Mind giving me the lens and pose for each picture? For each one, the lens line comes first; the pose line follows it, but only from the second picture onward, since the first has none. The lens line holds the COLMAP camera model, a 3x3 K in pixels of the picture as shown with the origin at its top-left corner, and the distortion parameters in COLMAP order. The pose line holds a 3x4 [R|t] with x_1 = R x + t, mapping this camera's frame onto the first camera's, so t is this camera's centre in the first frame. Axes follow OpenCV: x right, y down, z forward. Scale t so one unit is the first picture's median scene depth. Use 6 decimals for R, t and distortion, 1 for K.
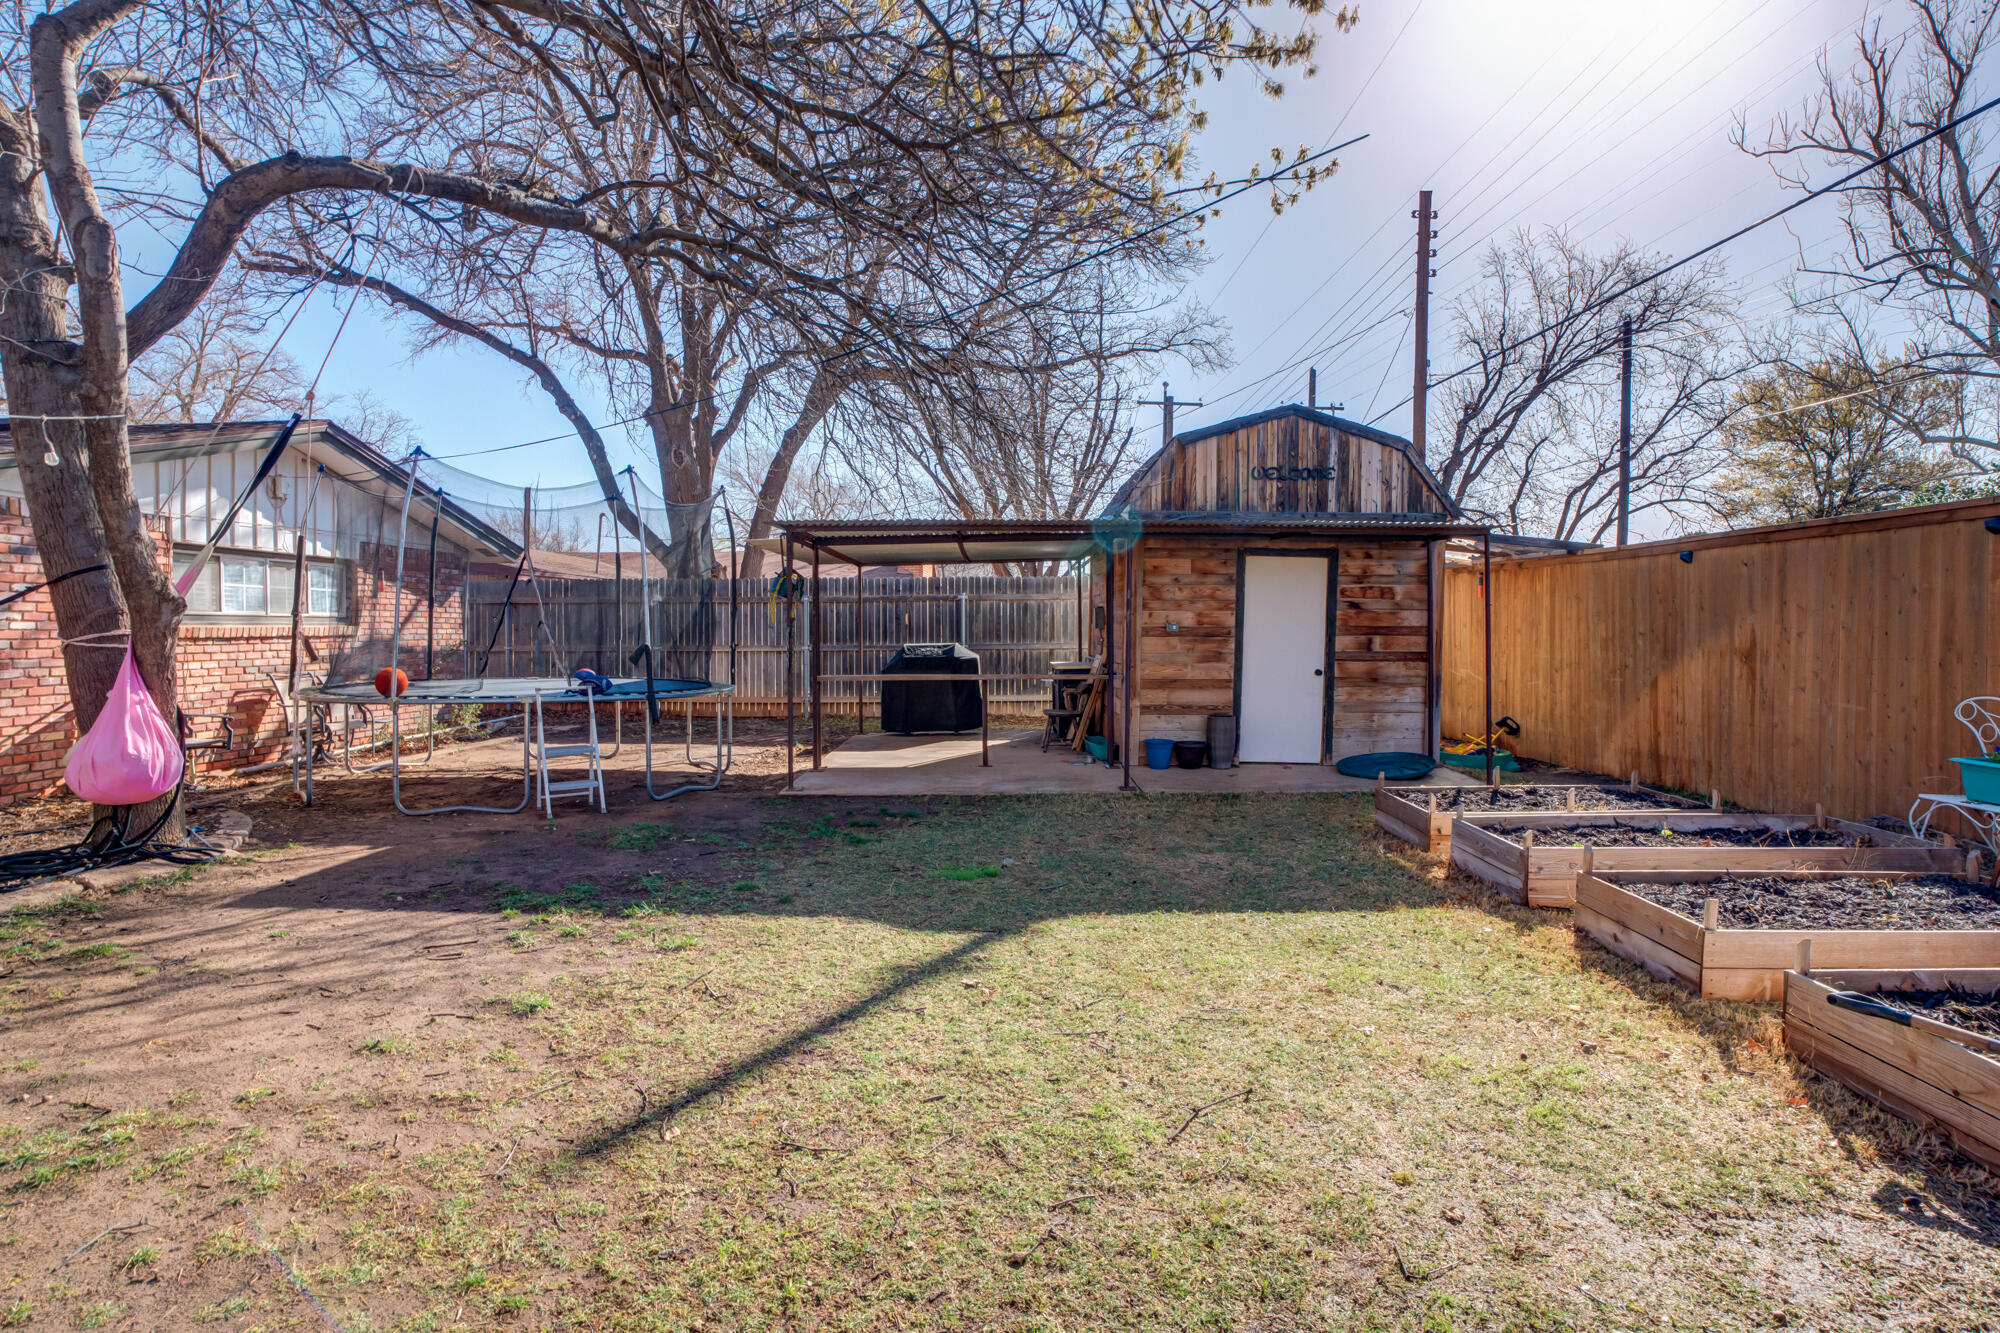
lens RADIAL K [[1080.5, 0, 991.7], [0, 1080.5, 662.4], [0, 0, 1]] dist [-0.057619, 0.028552]
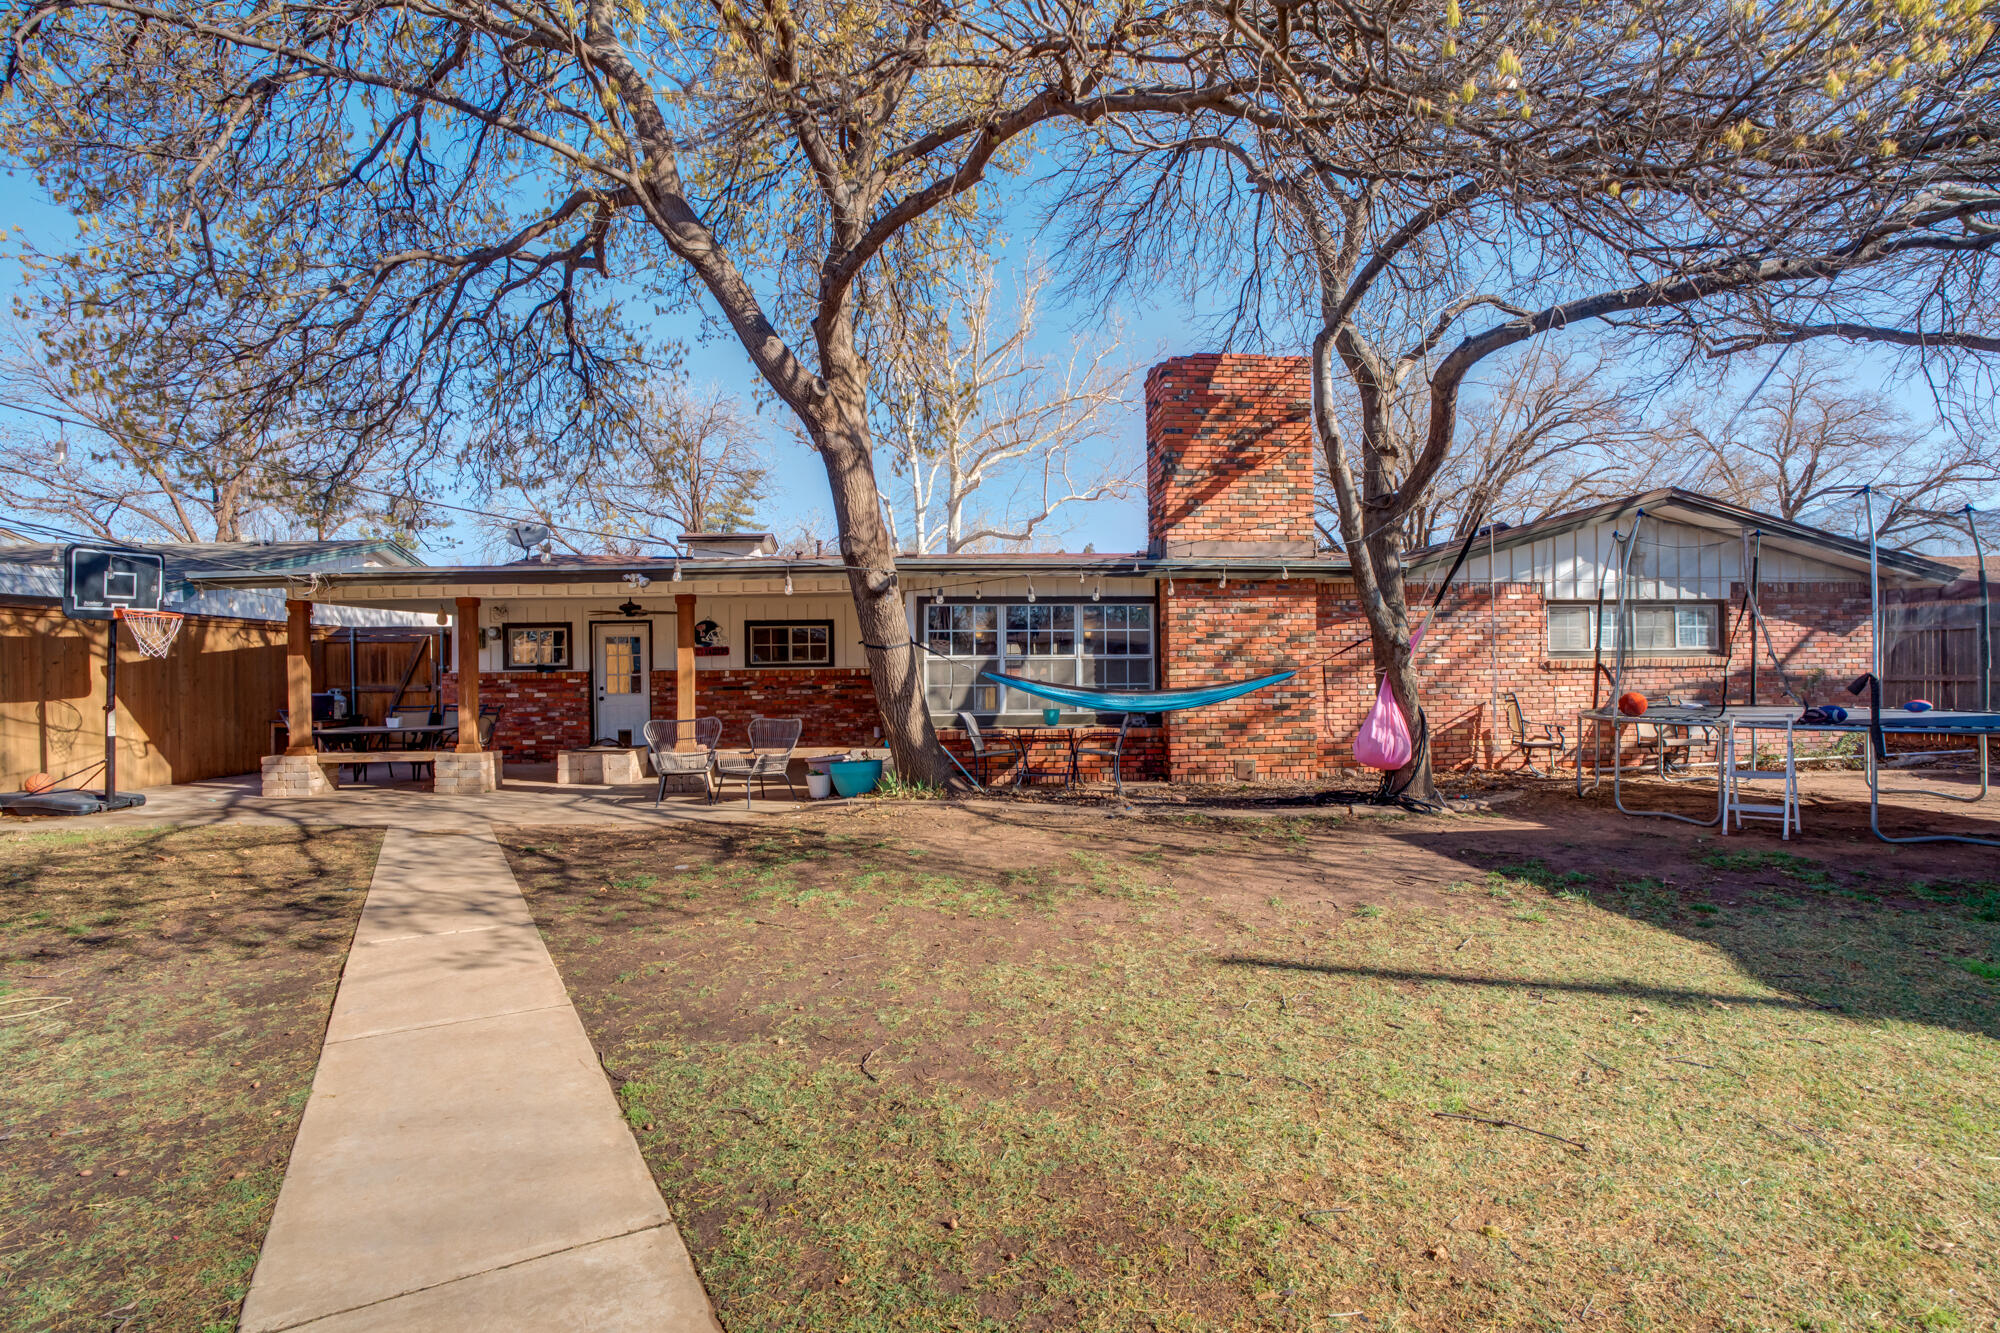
lens RADIAL K [[898.1, 0, 1002.8], [0, 898.1, 664.9], [0, 0, 1]] dist [-0.023959, 0.021631]
pose [[0.151579, -0.008778, -0.988406, 0.283148], [-0.017222, 0.999785, -0.011521, -0.002038], [0.988295, 0.018769, 0.151395, 0.109139]]
